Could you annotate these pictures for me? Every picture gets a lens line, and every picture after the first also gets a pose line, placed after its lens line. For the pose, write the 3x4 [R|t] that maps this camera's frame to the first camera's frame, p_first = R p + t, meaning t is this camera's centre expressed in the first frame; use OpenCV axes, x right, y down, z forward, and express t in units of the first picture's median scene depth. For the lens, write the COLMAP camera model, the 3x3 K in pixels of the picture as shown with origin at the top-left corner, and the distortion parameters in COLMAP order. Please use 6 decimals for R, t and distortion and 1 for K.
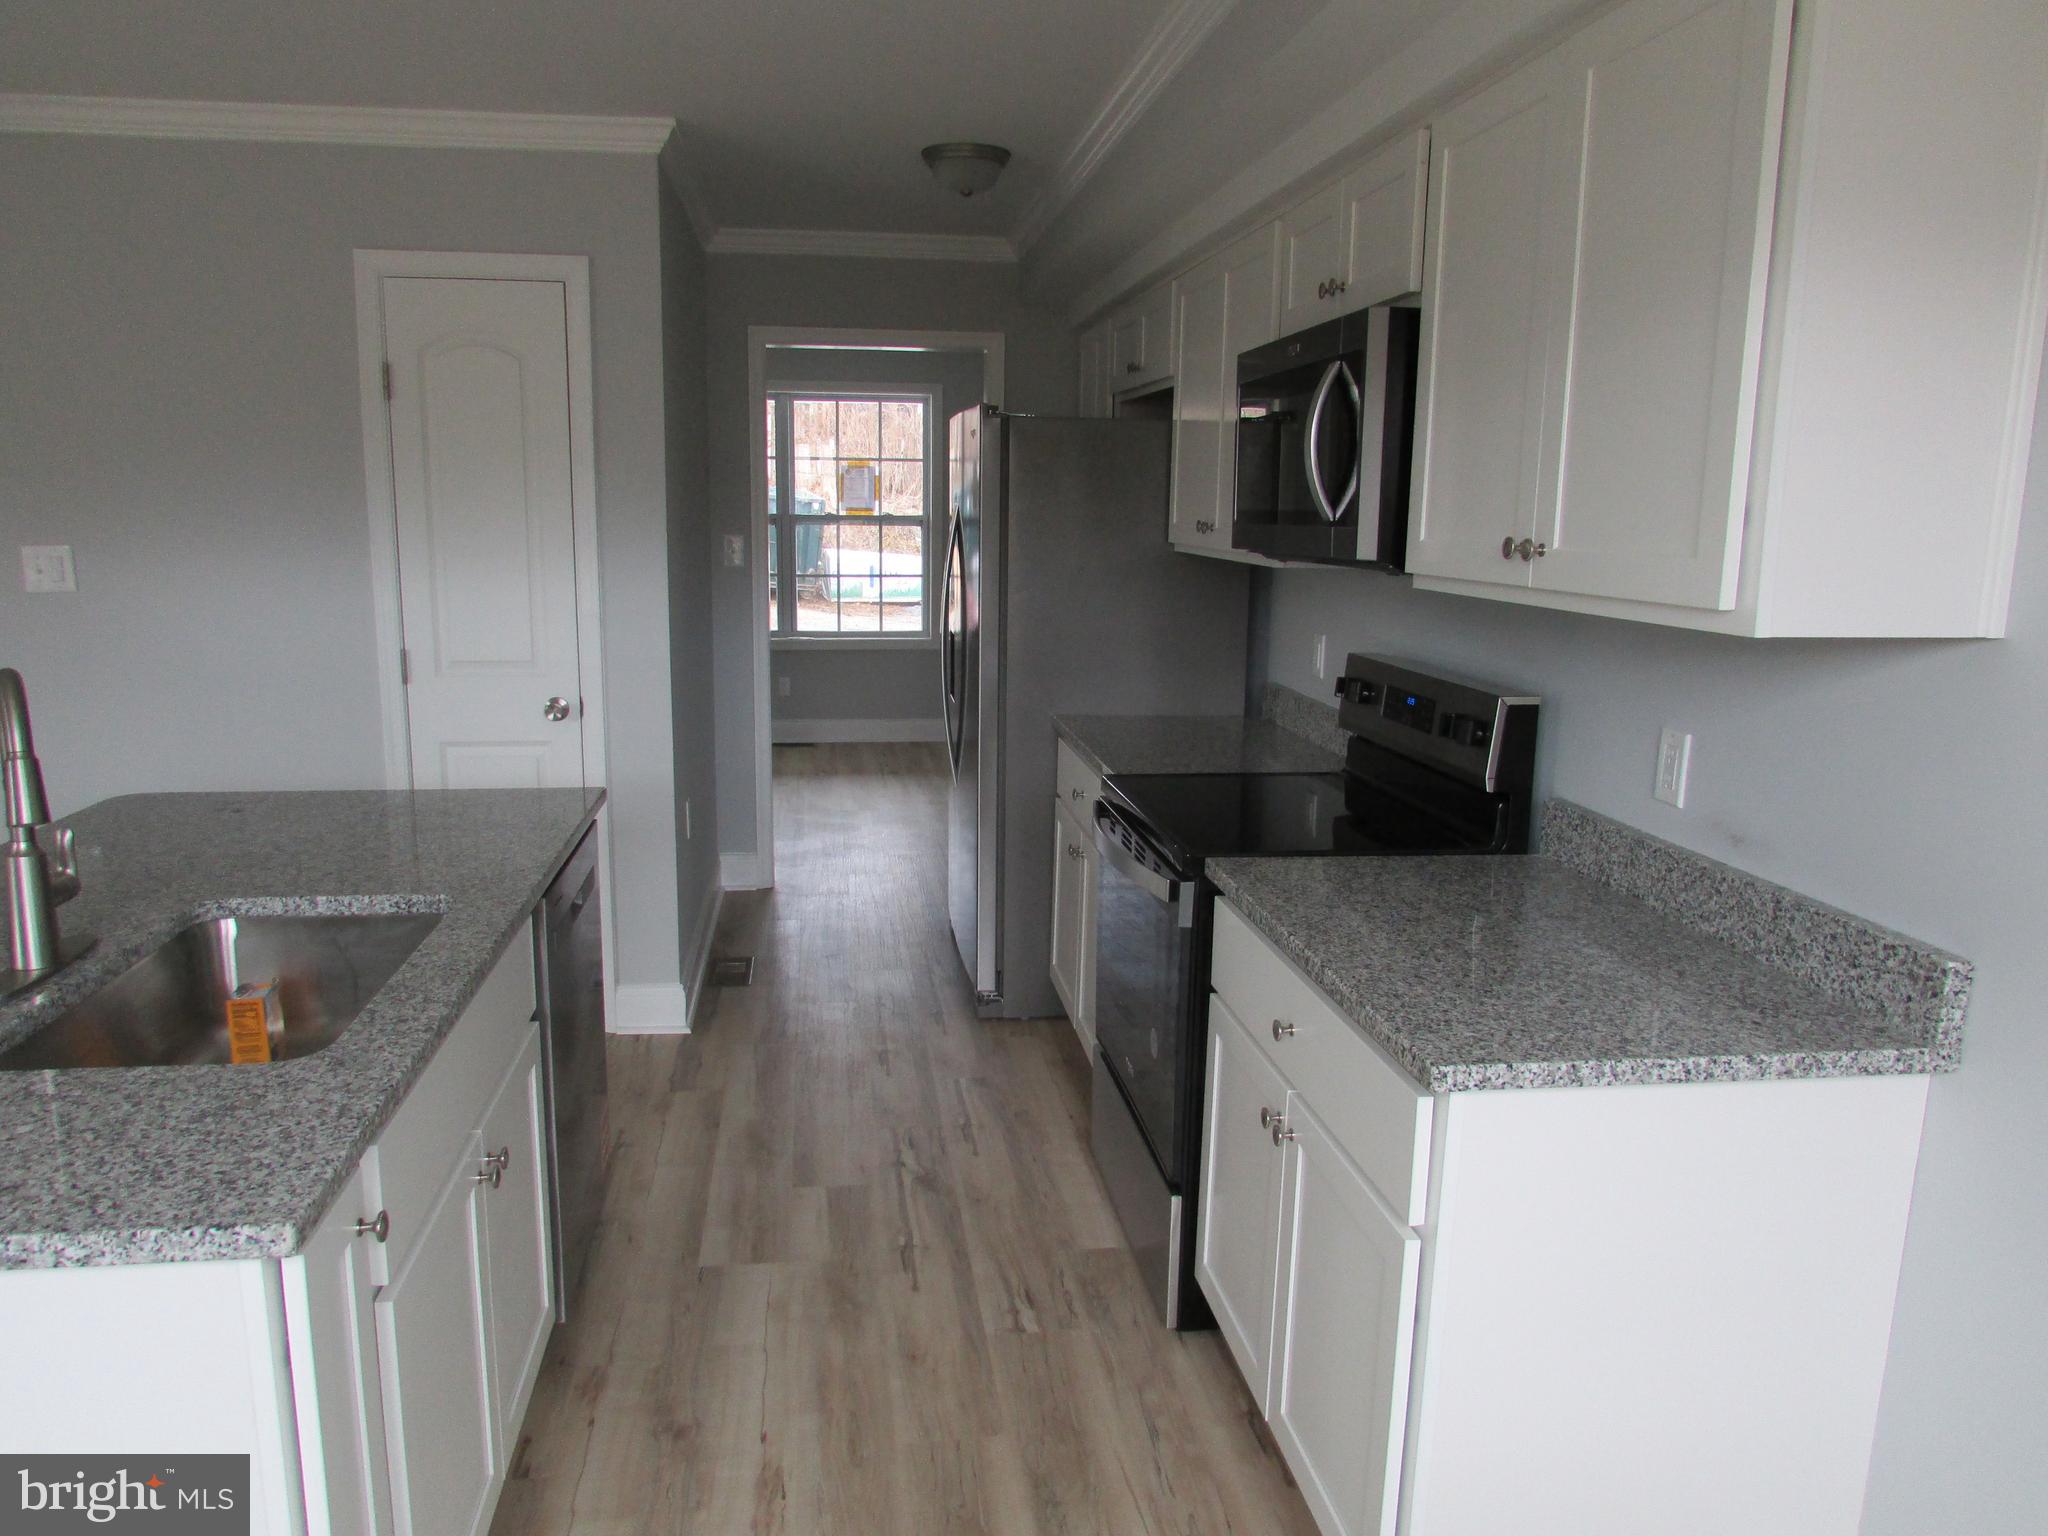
lens RADIAL K [[1448.9, 0, 1019.1], [0, 1448.9, 774.4], [0, 0, 1]] dist [-0.029884, 0.011512]
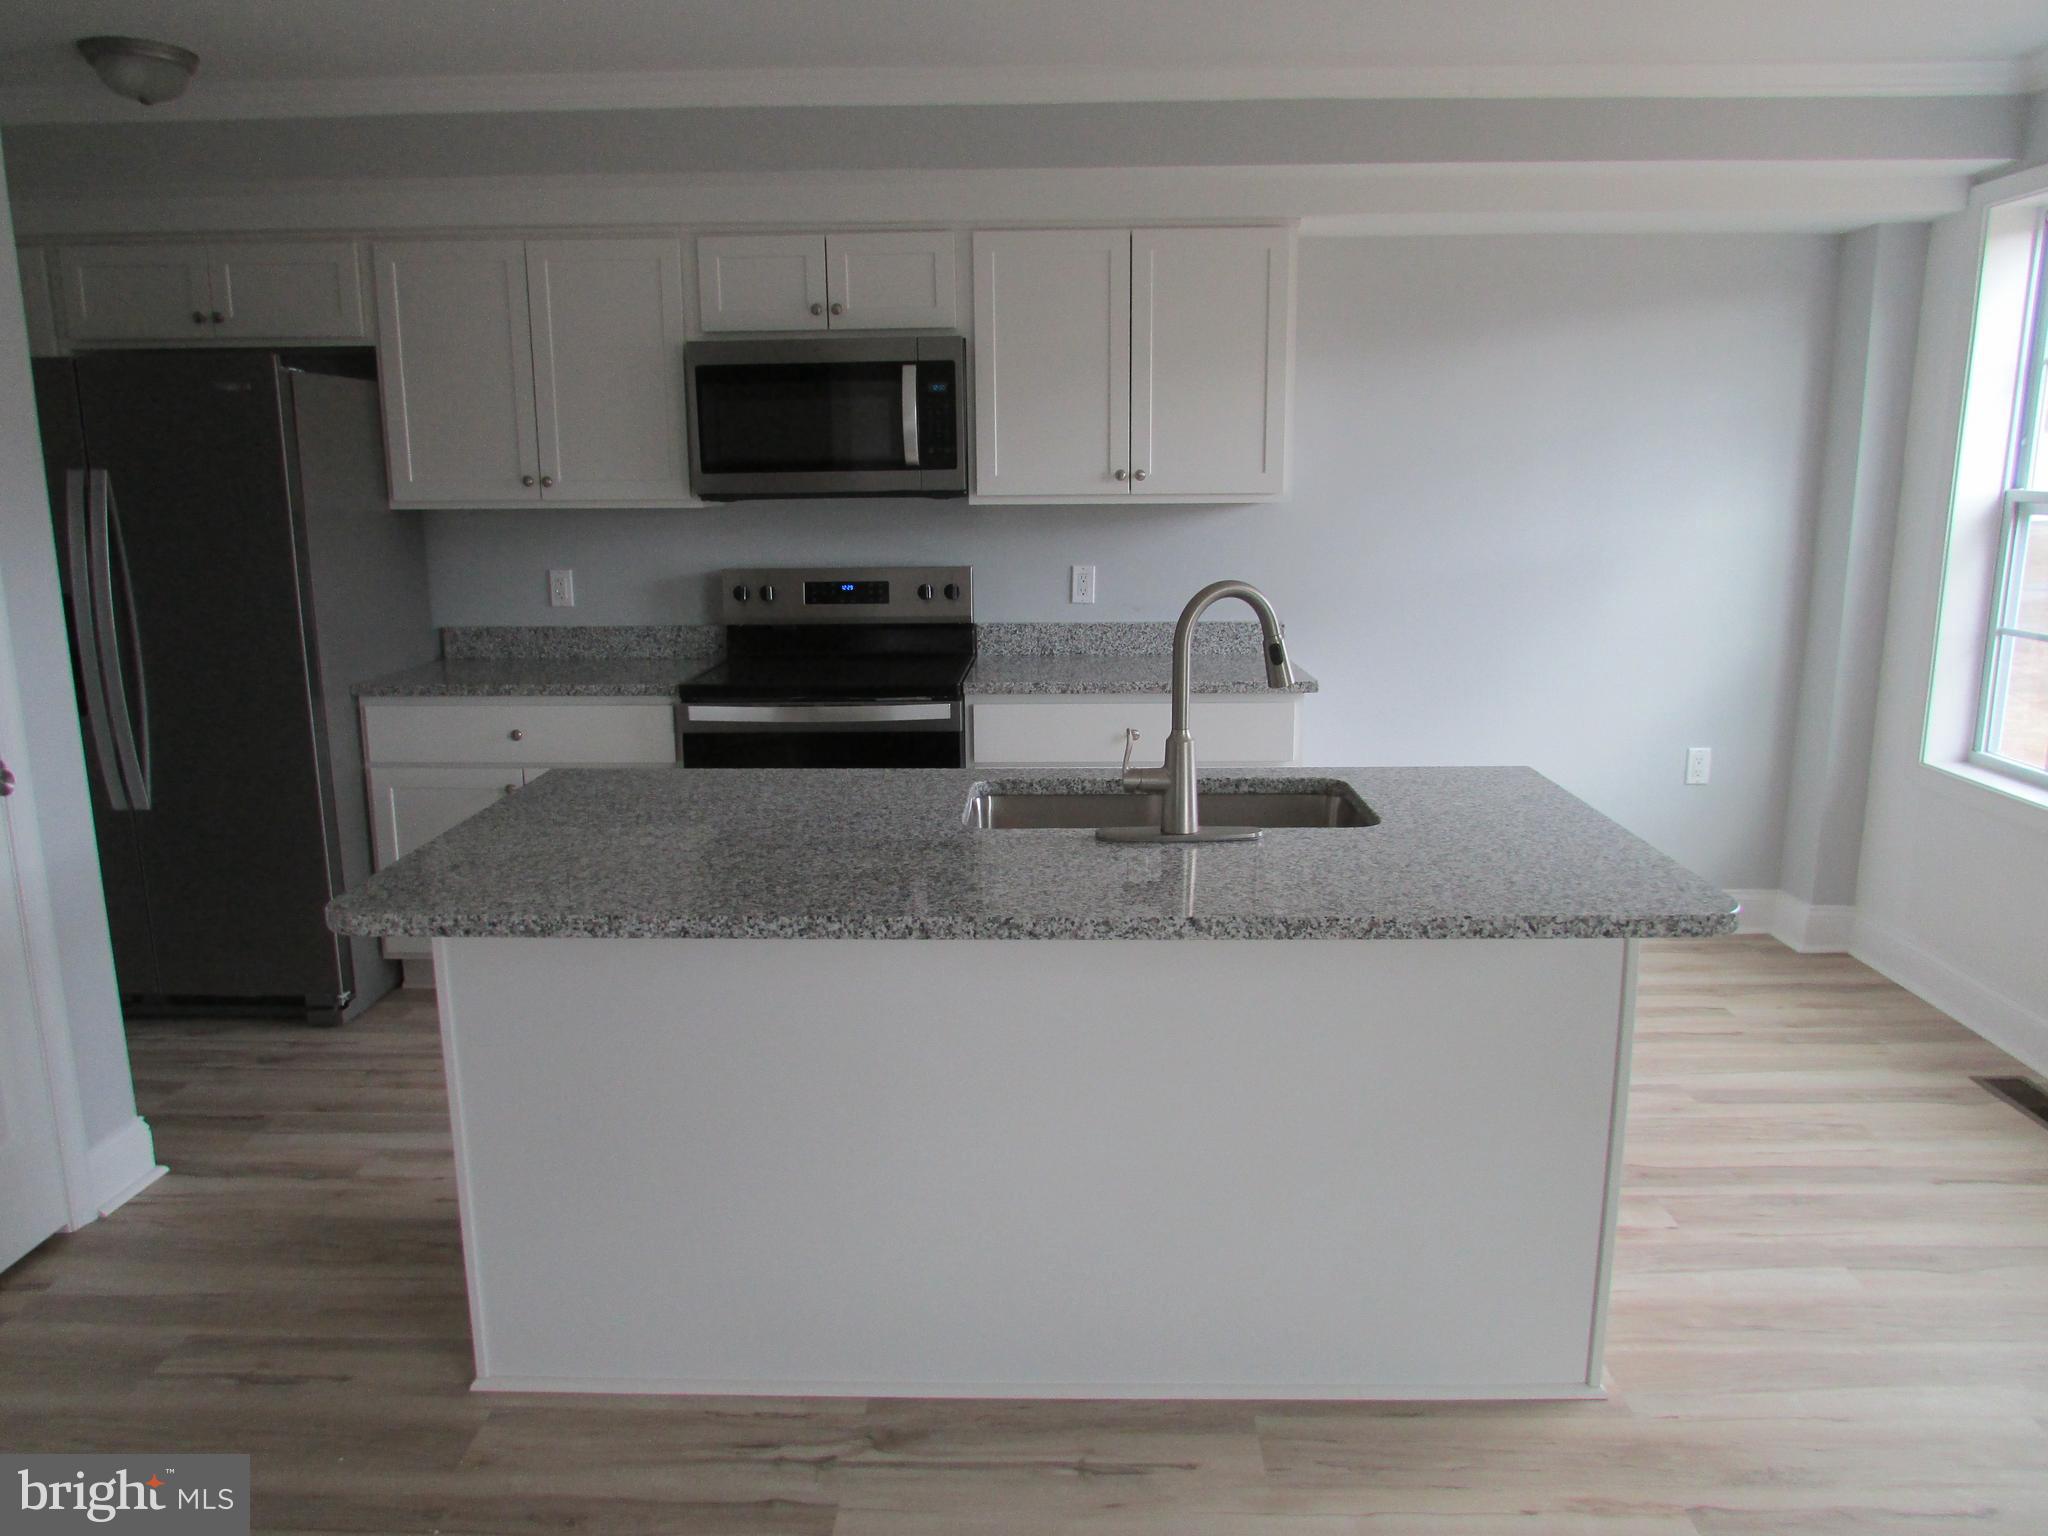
lens RADIAL K [[1448.9, 0, 1015.1], [0, 1448.9, 767.5], [0, 0, 1]] dist [-0.029884, 0.011512]
pose [[0.170454, -0.212416, 0.962198, -1.380696], [0.192987, 0.964773, 0.178797, -0.122834], [-0.966282, 0.155215, 0.205443, 0.638327]]
